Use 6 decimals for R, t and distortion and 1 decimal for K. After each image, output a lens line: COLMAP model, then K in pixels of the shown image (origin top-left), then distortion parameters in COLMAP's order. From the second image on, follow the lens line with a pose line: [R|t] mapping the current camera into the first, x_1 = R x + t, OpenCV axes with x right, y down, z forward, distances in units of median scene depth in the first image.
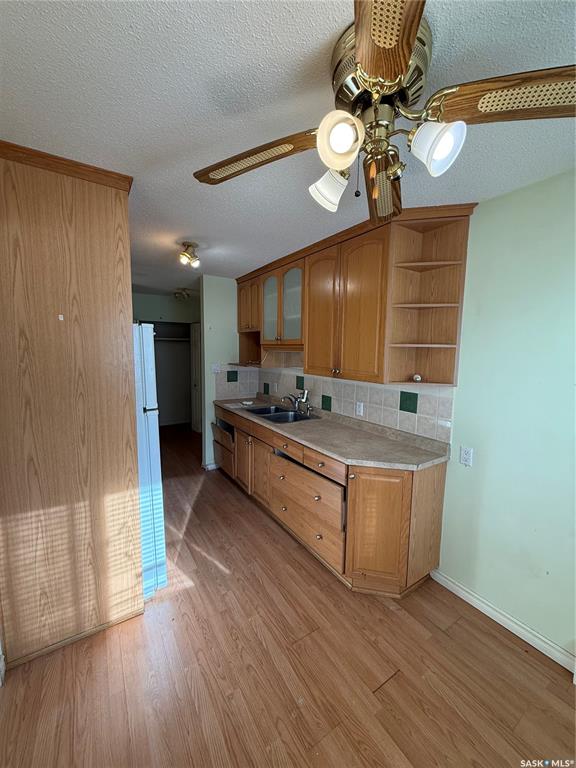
lens RADIAL K [[309.4, 0, 289.4], [0, 309.4, 382.9], [0, 0, 1]] dist [0.001228, 0.000126]
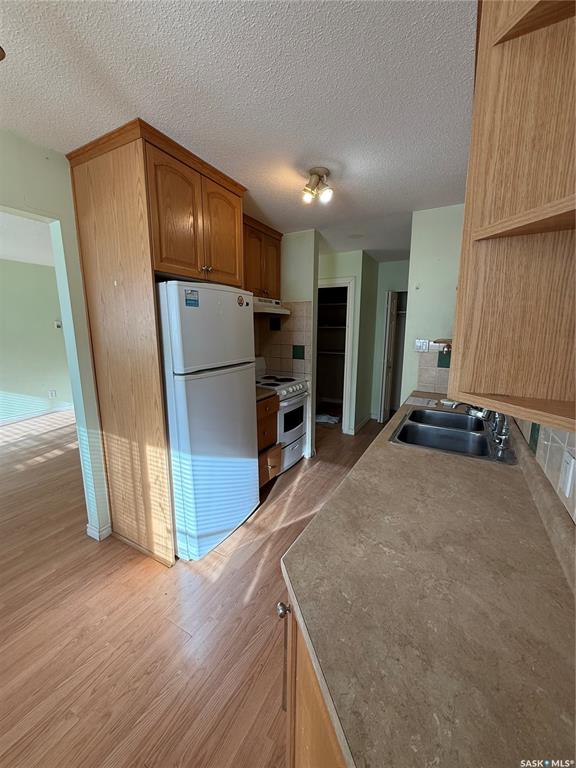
lens RADIAL K [[309.4, 0, 288.6], [0, 309.4, 382.3], [0, 0, 1]] dist [0.001228, 0.000126]
pose [[0.459729, 0.149038, -0.875464, 0.545789], [-0.101588, 0.988171, 0.114879, -0.033034], [0.882230, 0.036123, 0.469431, 0.869574]]
